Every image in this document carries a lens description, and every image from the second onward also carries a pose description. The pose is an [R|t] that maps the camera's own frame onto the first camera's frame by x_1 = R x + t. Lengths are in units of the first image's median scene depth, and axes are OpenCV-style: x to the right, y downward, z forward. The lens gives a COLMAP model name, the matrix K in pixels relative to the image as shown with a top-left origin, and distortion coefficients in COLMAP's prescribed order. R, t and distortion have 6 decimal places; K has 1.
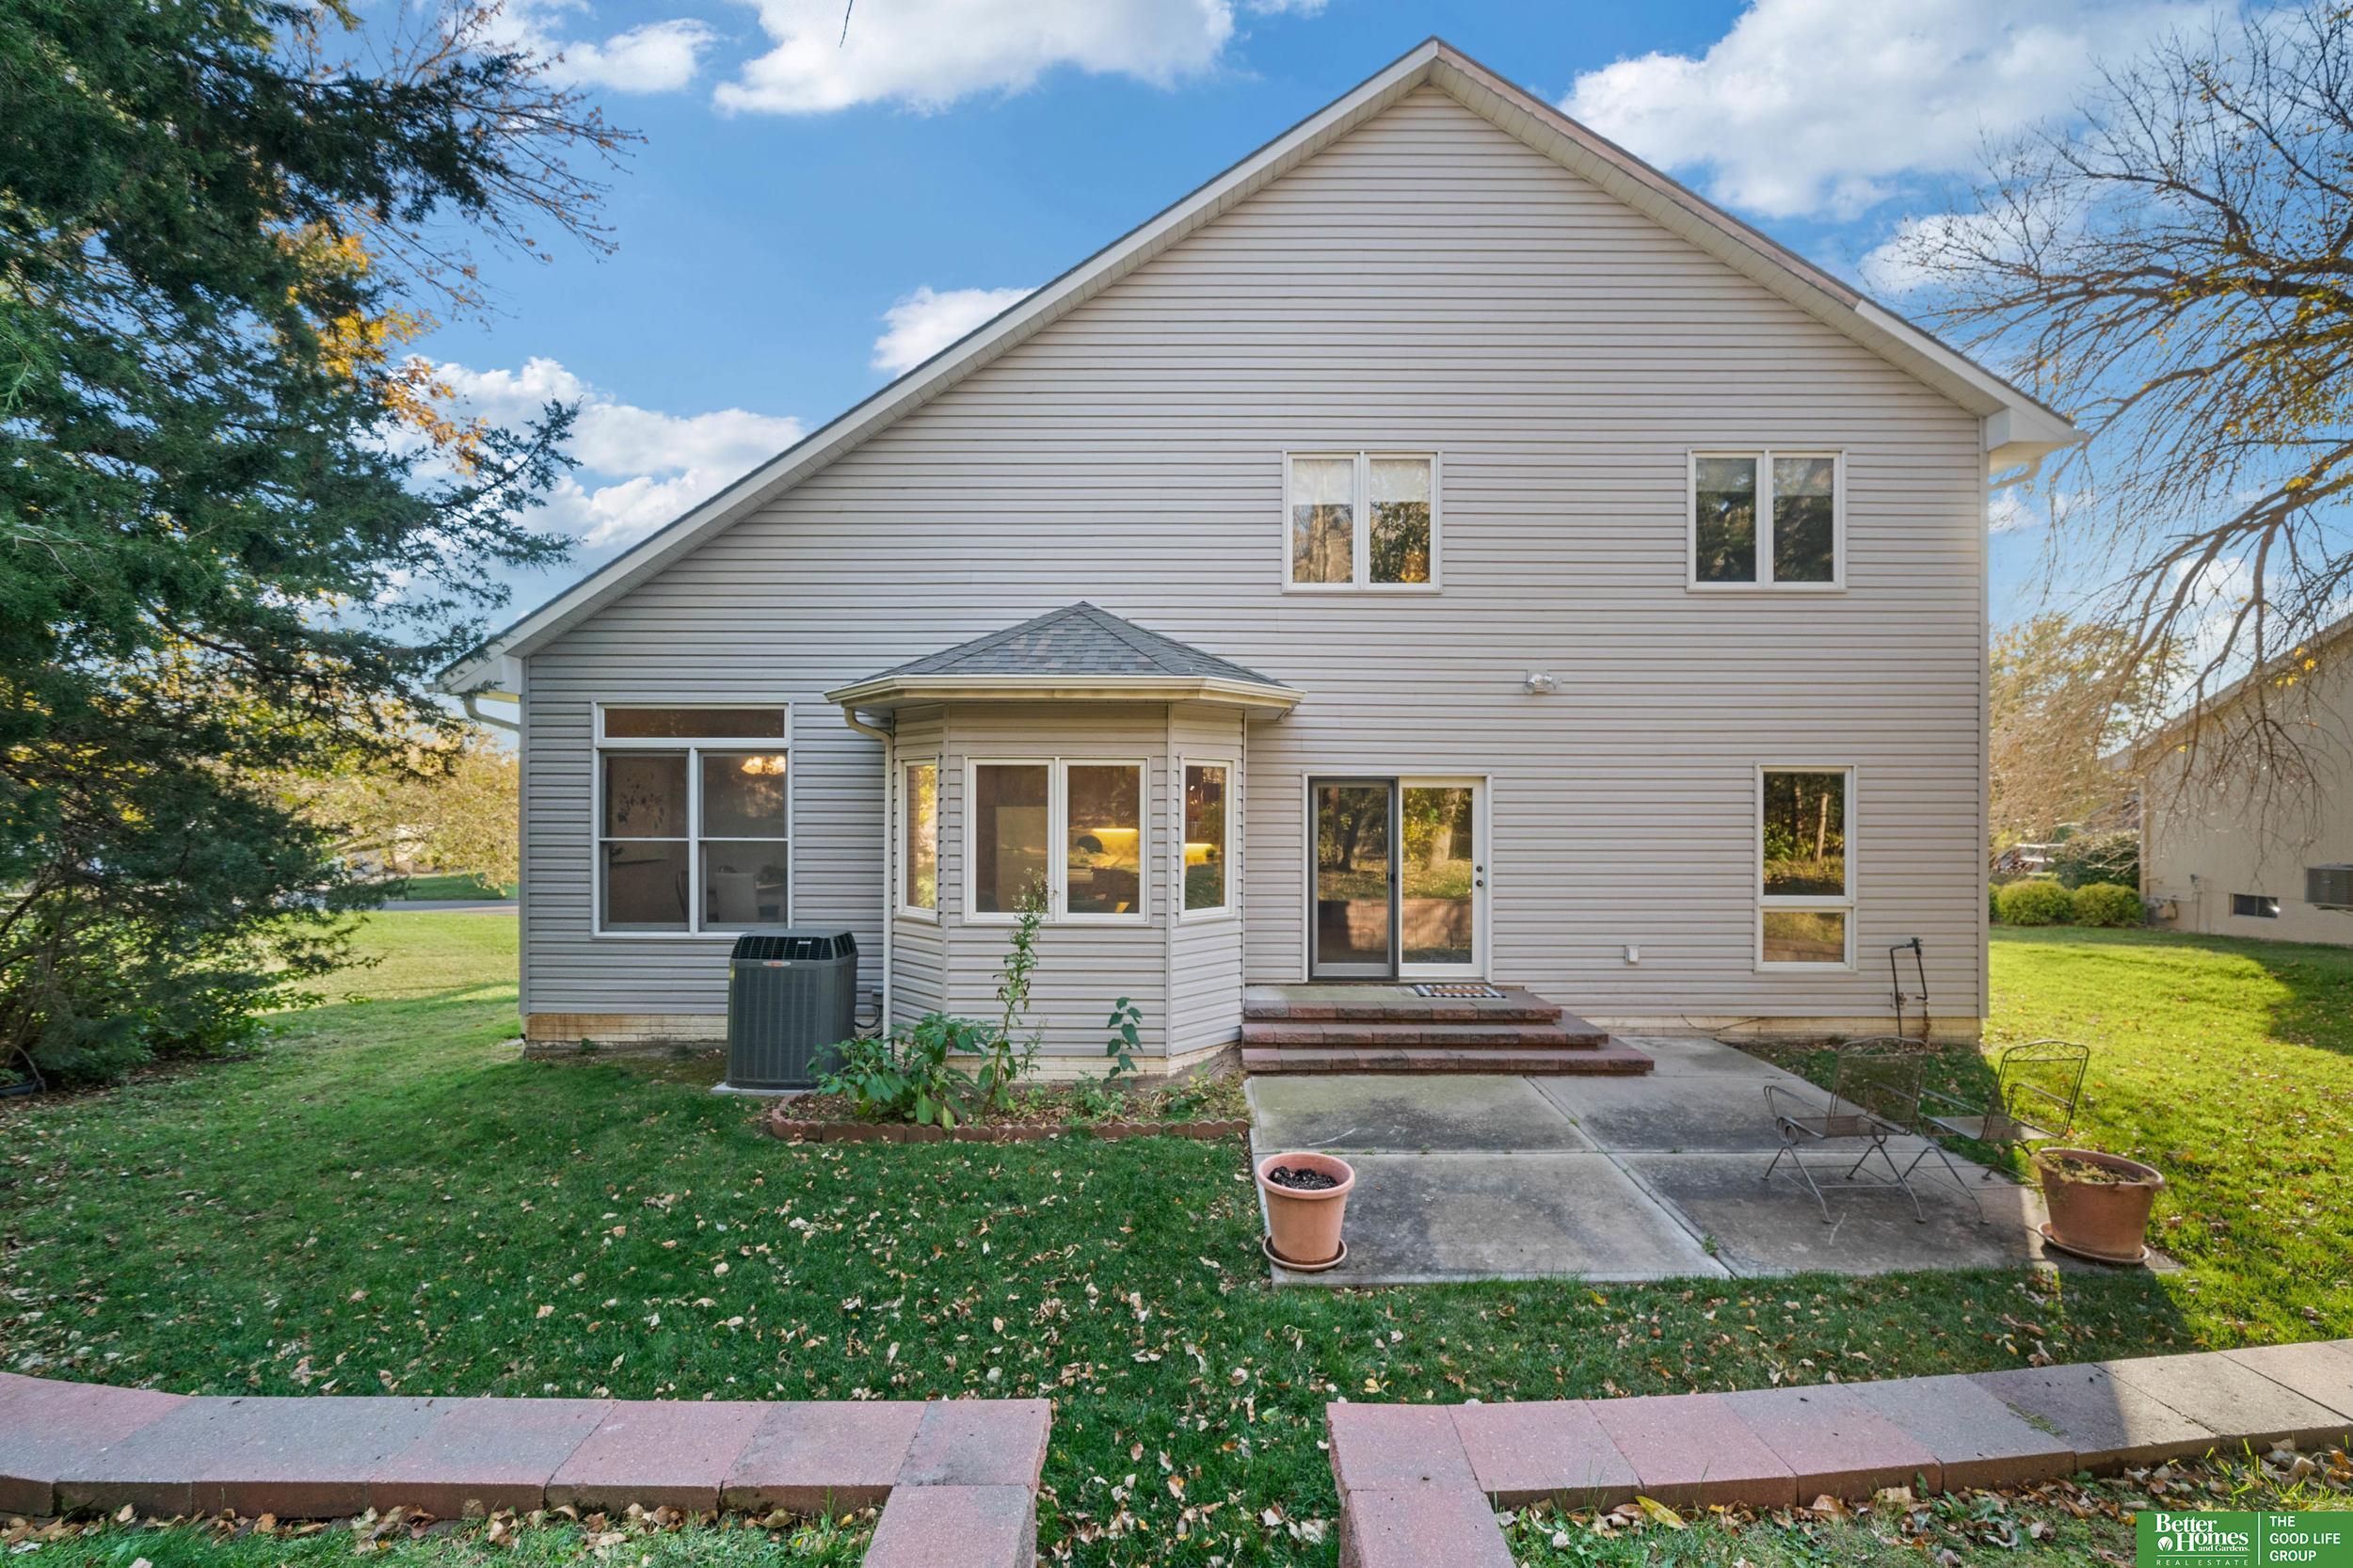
lens RADIAL K [[953.9, 0, 1176.5], [0, 953.9, 793.9], [0, 0, 1]] dist [0.003517, 0.000376]
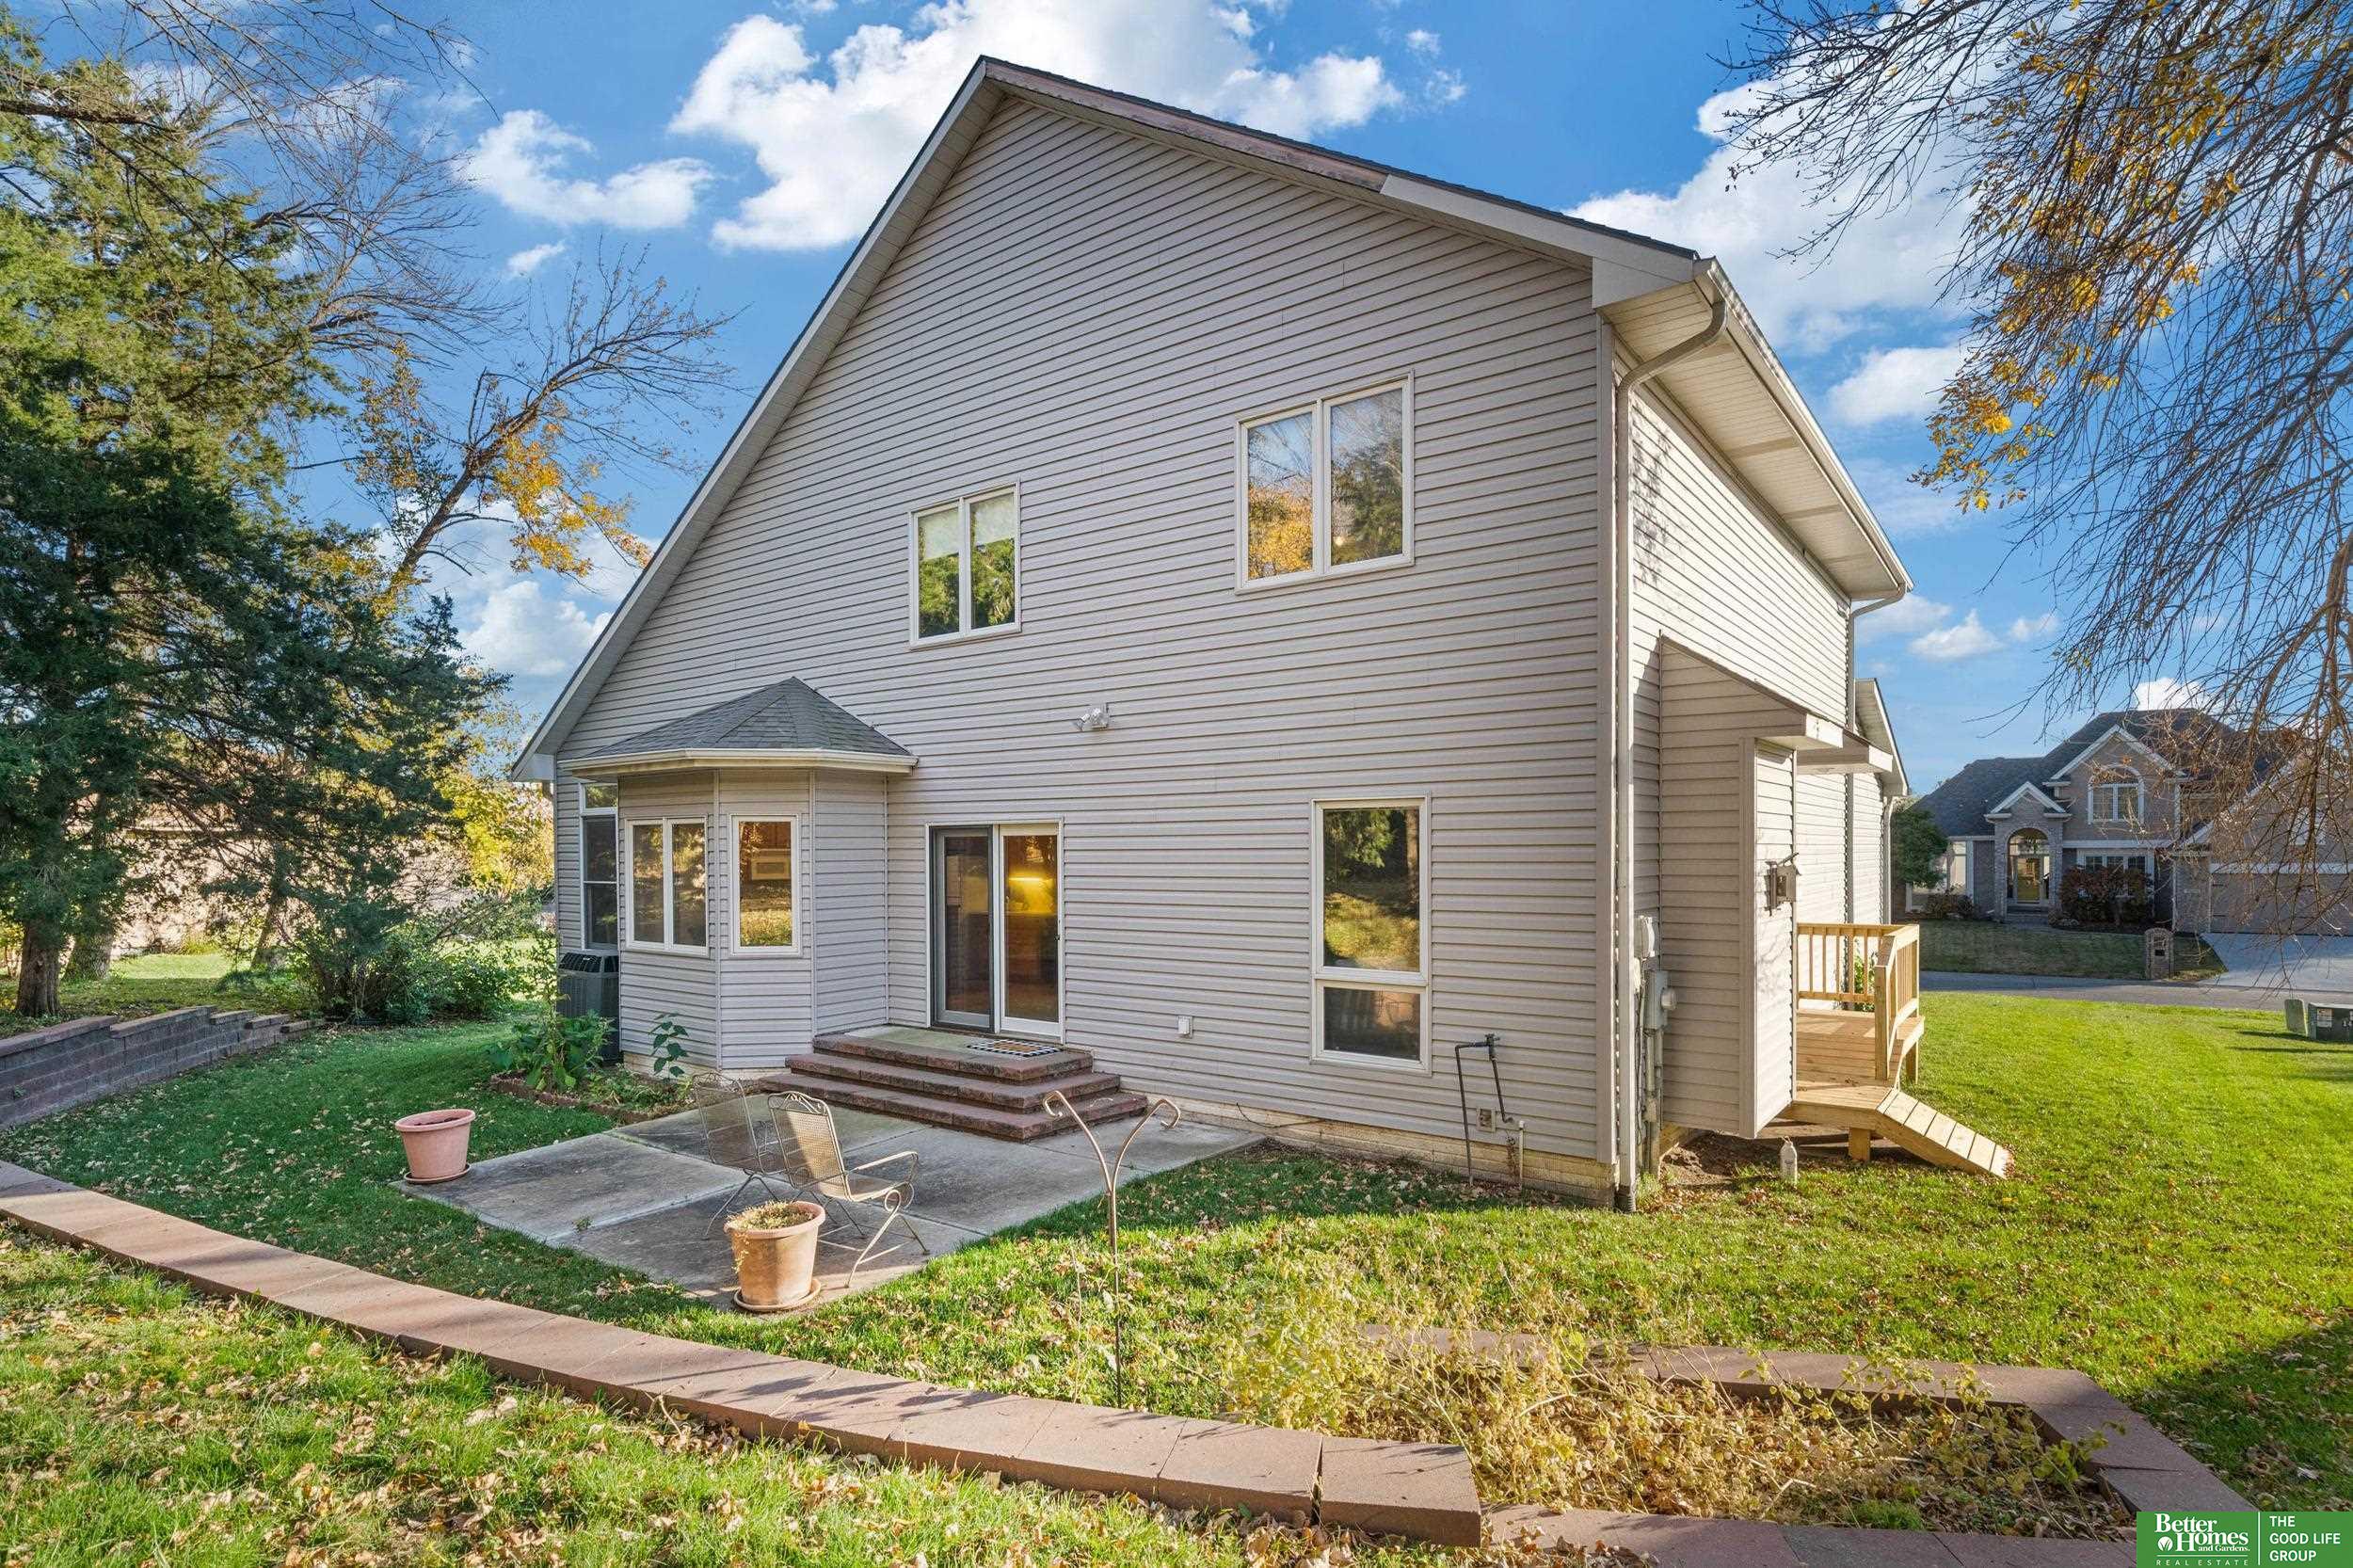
lens RADIAL K [[1179.3, 0, 1185.5], [0, 1179.3, 856.2], [0, 0, 1]] dist [0.002537, 0.000085]
pose [[0.797182, -0.005382, -0.603716, 1.125101], [0.013159, 0.999878, 0.008462, 0.006400], [0.603596, -0.014690, 0.797155, 0.157459]]
